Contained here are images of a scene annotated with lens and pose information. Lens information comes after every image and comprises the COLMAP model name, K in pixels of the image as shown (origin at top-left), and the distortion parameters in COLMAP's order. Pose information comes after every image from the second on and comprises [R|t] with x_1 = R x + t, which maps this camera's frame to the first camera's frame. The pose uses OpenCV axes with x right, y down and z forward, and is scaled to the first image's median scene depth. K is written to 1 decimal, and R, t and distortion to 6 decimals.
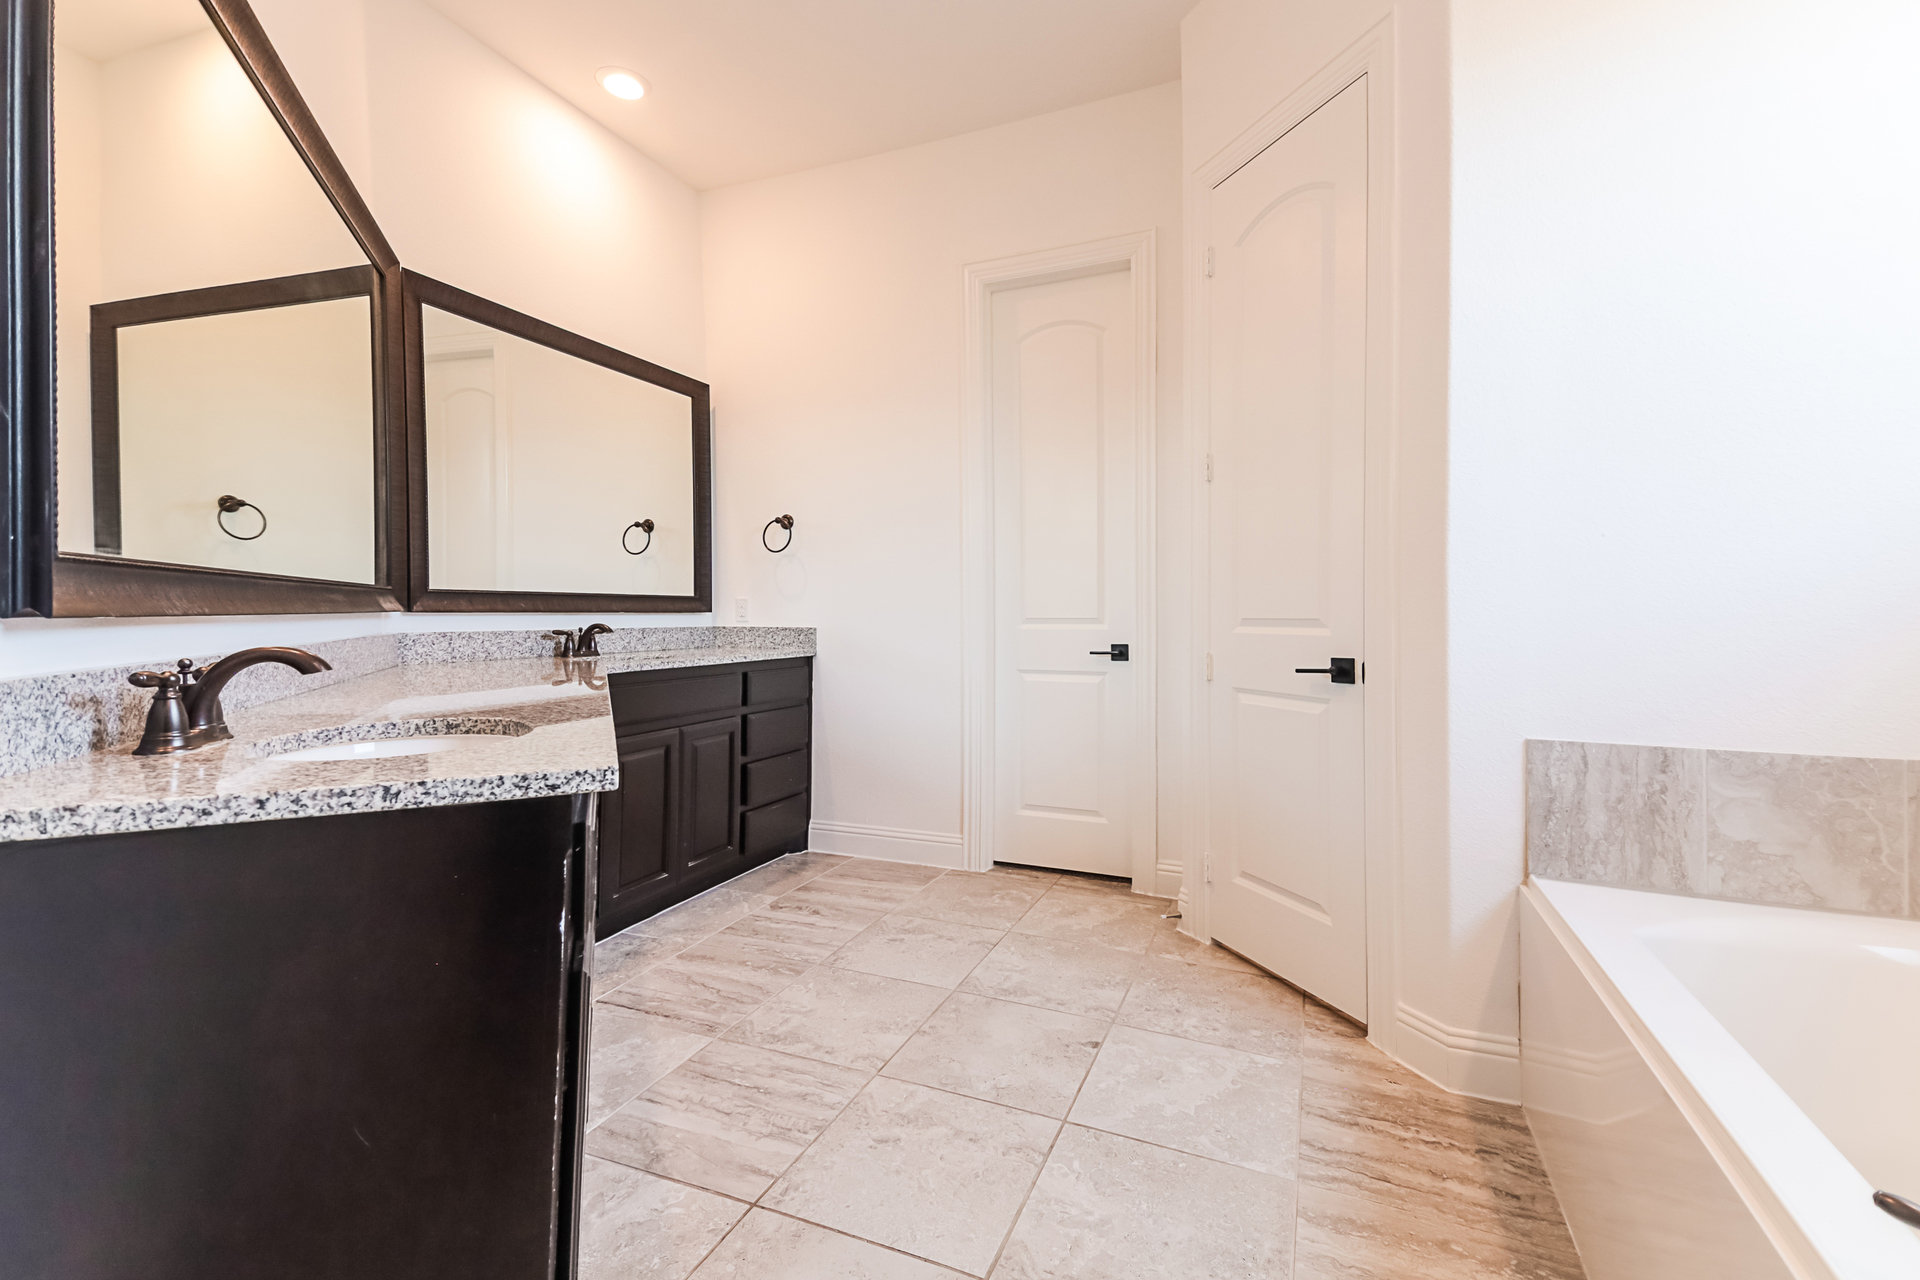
lens RADIAL K [[841.0, 0, 962.1], [0, 841.0, 625.7], [0, 0, 1]] dist [0.116752, -0.045119]
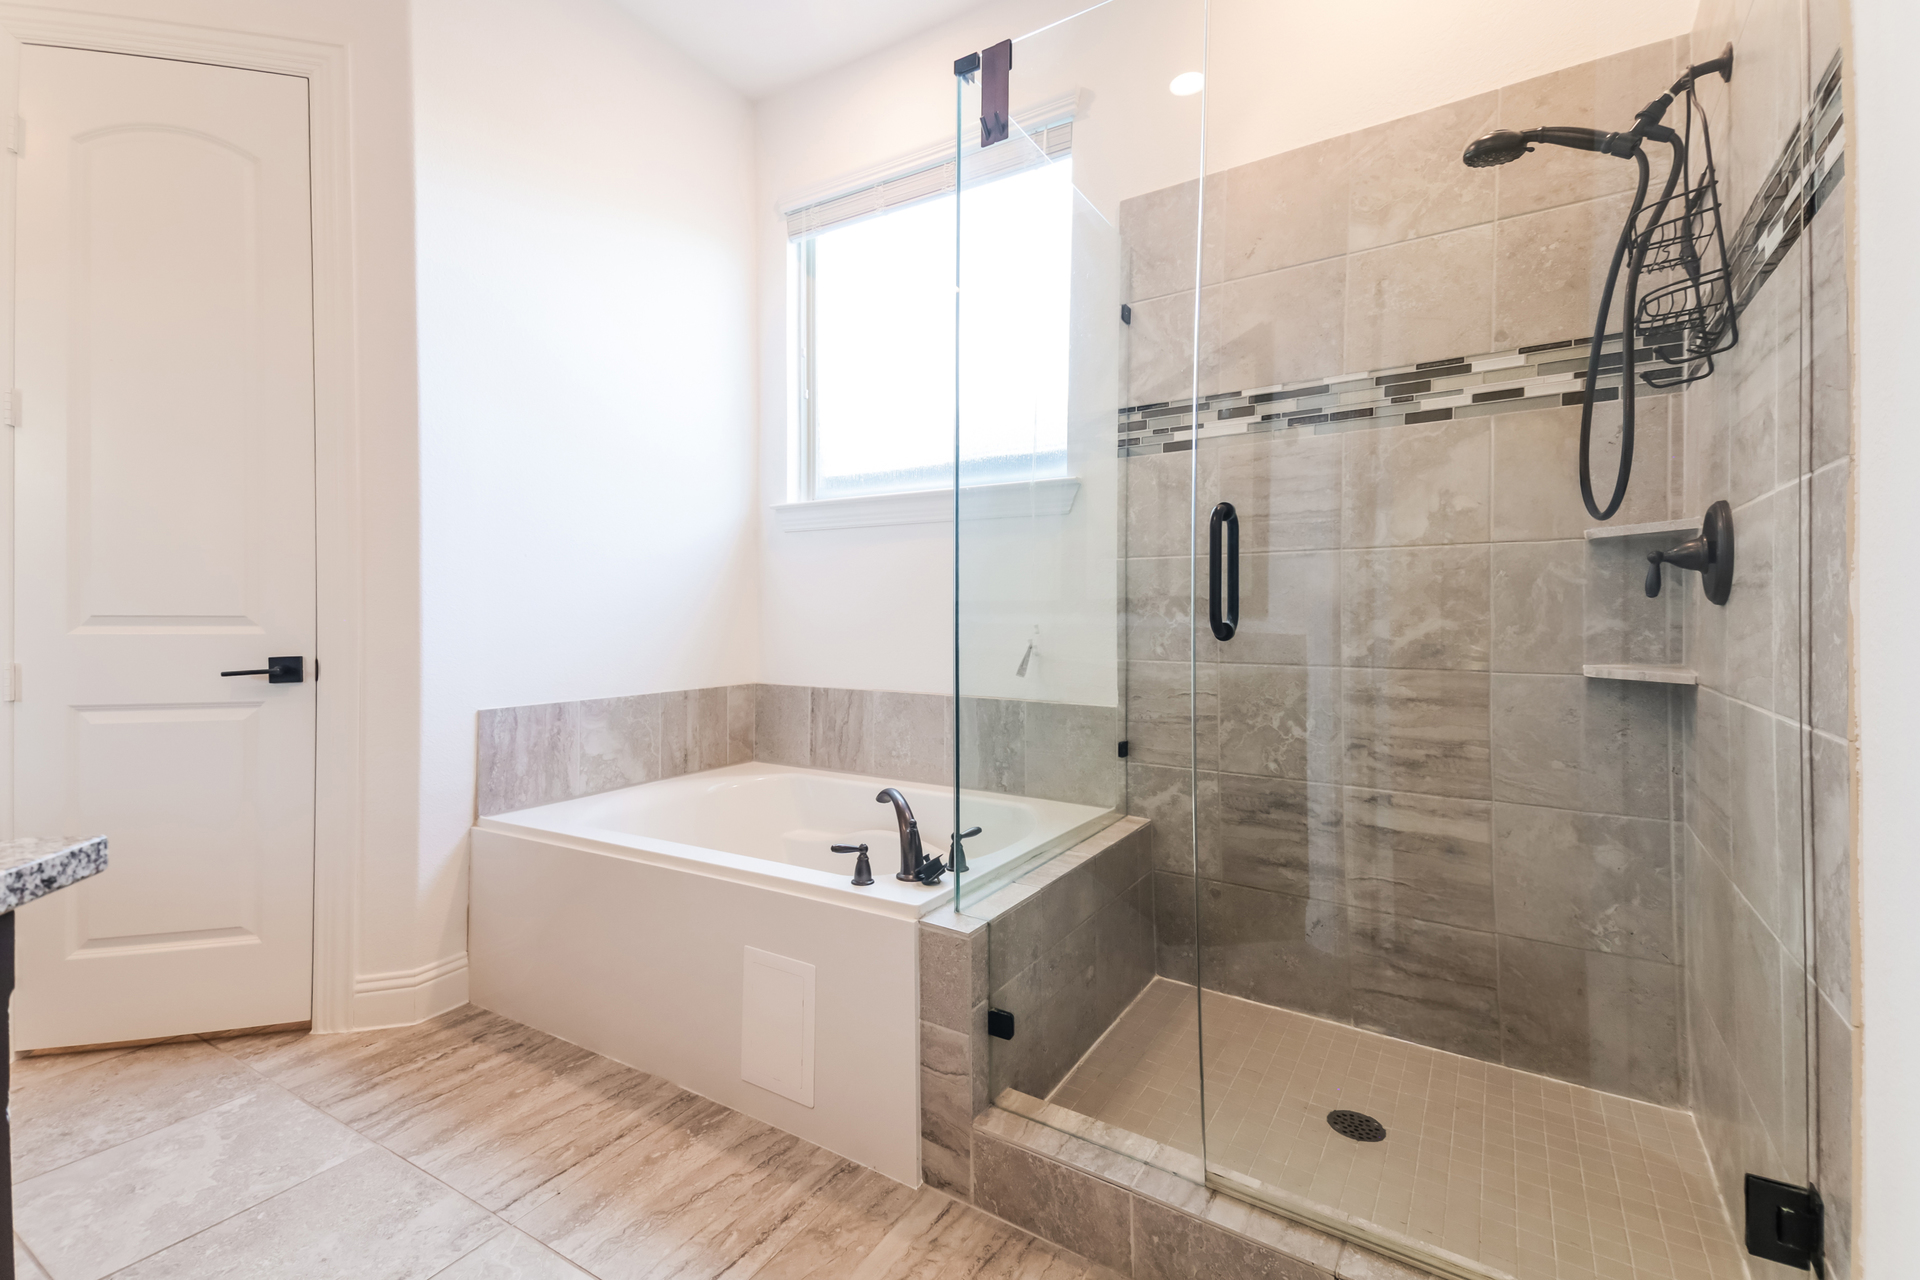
lens RADIAL K [[841.0, 0, 962.1], [0, 841.0, 625.7], [0, 0, 1]] dist [0.116752, -0.045119]
pose [[0.149314, -0.013260, 0.988701, -0.513069], [0.011887, 0.999862, 0.011614, 0.000511], [-0.988718, 0.010018, 0.149451, 0.123321]]
